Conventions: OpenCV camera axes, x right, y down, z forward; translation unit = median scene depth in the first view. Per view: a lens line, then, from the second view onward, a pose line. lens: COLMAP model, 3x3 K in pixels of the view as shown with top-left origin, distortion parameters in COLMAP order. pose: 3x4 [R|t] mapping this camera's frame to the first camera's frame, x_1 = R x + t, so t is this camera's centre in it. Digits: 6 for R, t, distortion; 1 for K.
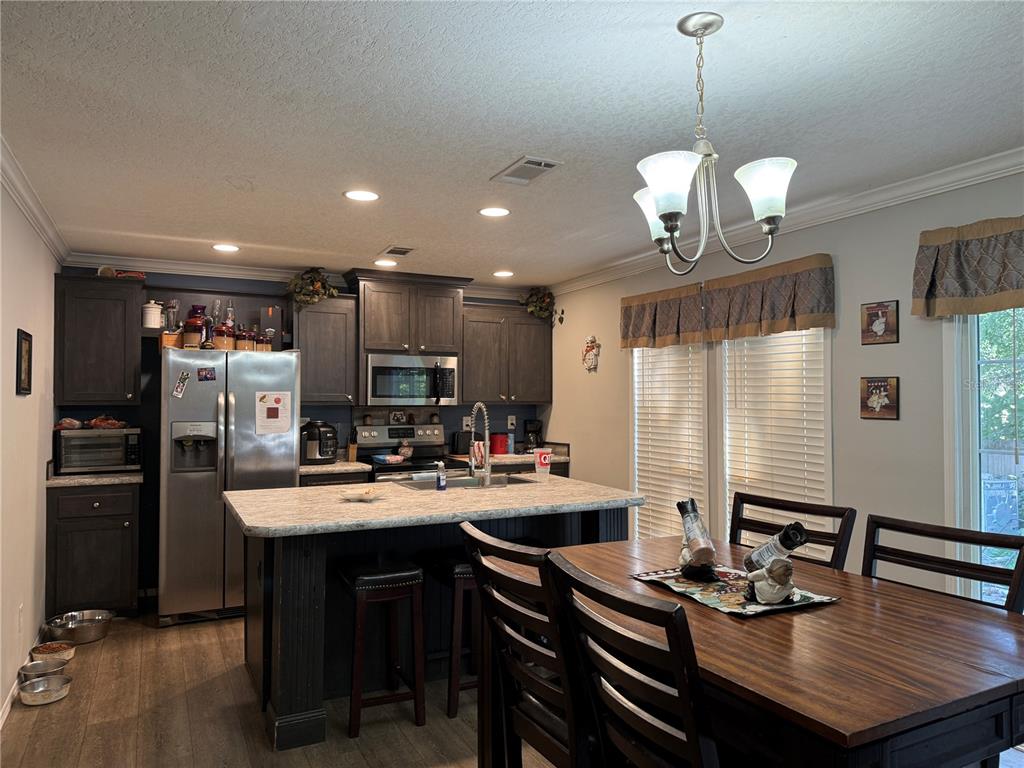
lens RADIAL K [[716.8, 0, 518.3], [0, 716.8, 384.3], [0, 0, 1]] dist [0.153756, -0.286747]
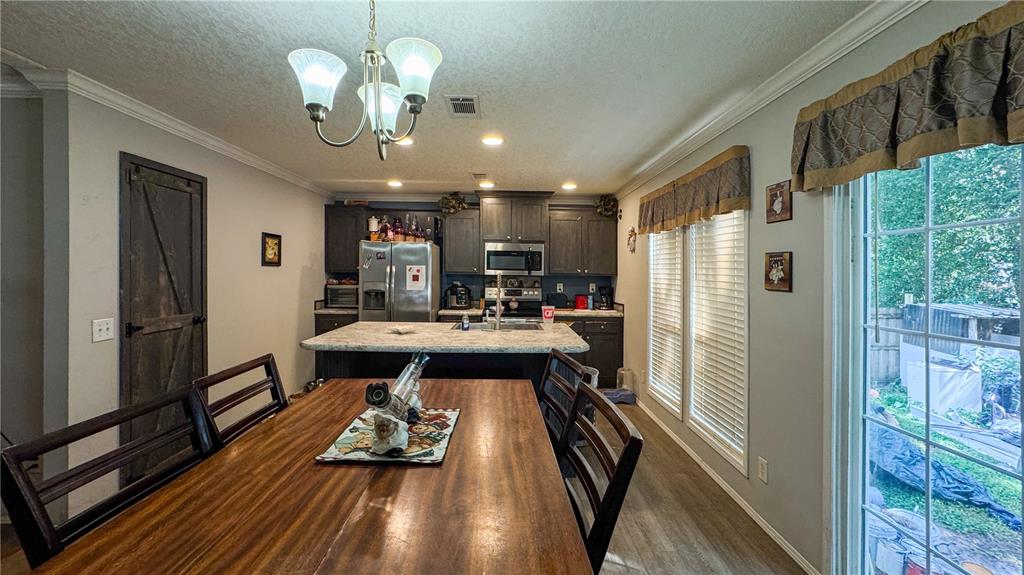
lens RADIAL K [[429.1, 0, 511.5], [0, 429.1, 271.7], [0, 0, 1]] dist [-0.002201, -0.000058]
pose [[0.901107, 0.009099, -0.433502, 0.298716], [-0.001760, 0.999848, 0.017328, 0.006172], [0.433593, -0.014851, 0.900986, 0.183109]]
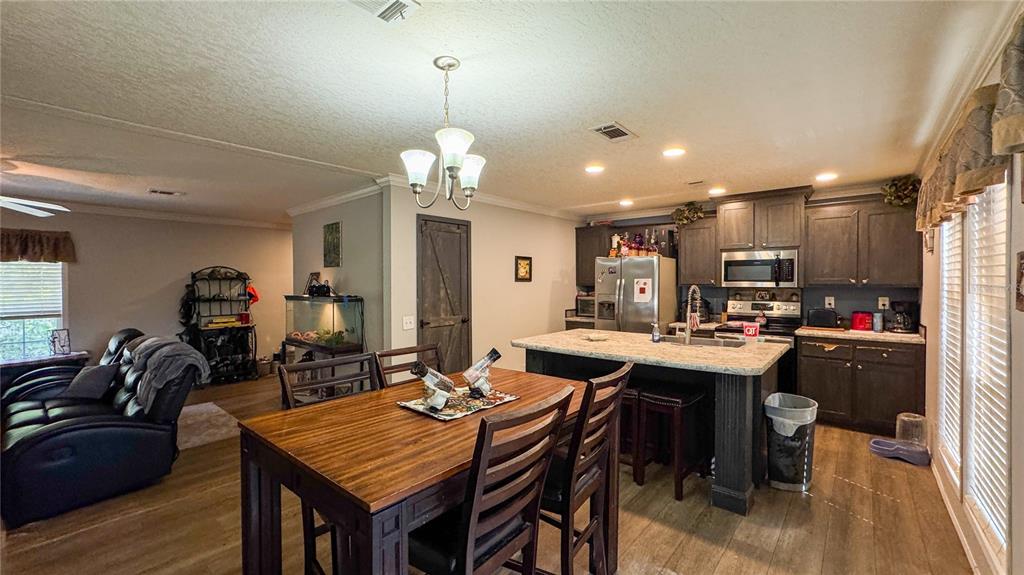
lens RADIAL K [[423.7, 0, 518.5], [0, 423.7, 292.7], [0, 0, 1]] dist [-0.000588, 0.000003]
pose [[0.405041, 0.021287, -0.914051, 0.486809], [0.022663, 0.999188, 0.033313, 0.002416], [0.914017, -0.034208, 0.404230, 0.290592]]
